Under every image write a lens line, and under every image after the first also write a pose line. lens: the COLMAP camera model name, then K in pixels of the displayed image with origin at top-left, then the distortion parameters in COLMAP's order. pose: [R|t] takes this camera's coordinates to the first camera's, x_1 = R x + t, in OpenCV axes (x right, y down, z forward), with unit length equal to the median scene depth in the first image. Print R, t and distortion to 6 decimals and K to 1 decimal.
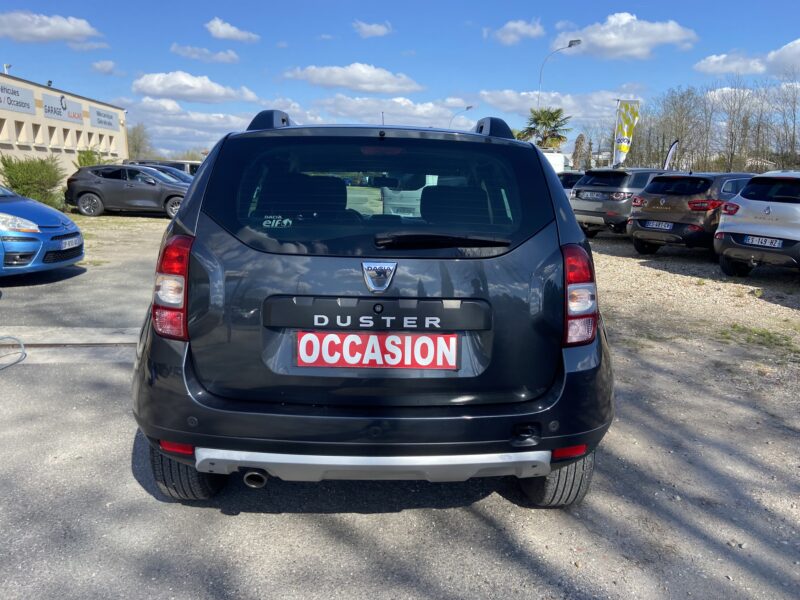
lens RADIAL K [[603.5, 0, 407.7], [0, 603.5, 299.6], [0, 0, 1]] dist [0.103199, -0.125499]
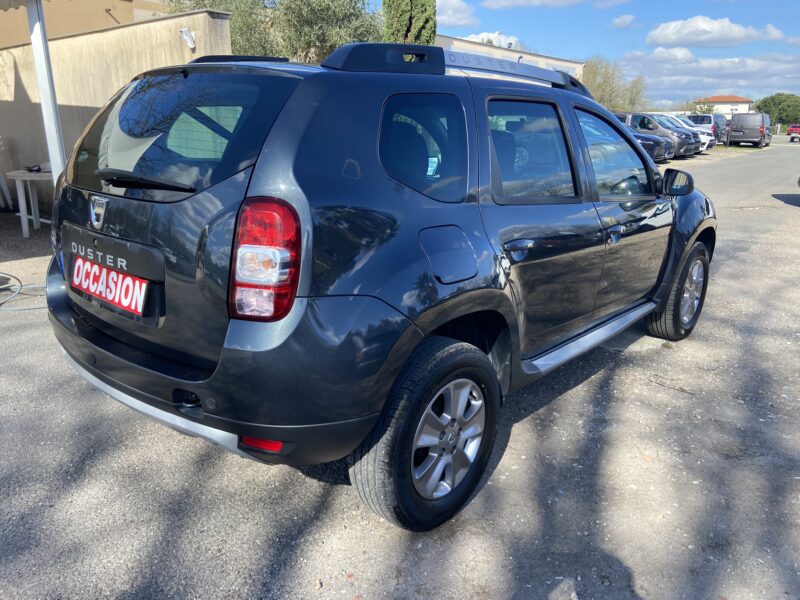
lens RADIAL K [[603.5, 0, 407.7], [0, 603.5, 299.6], [0, 0, 1]] dist [0.103199, -0.125499]
pose [[0.731724, 0.174718, -0.658828, 0.990706], [-0.127140, 0.984610, 0.119906, -0.078396], [0.669639, -0.003975, 0.742677, 0.542404]]
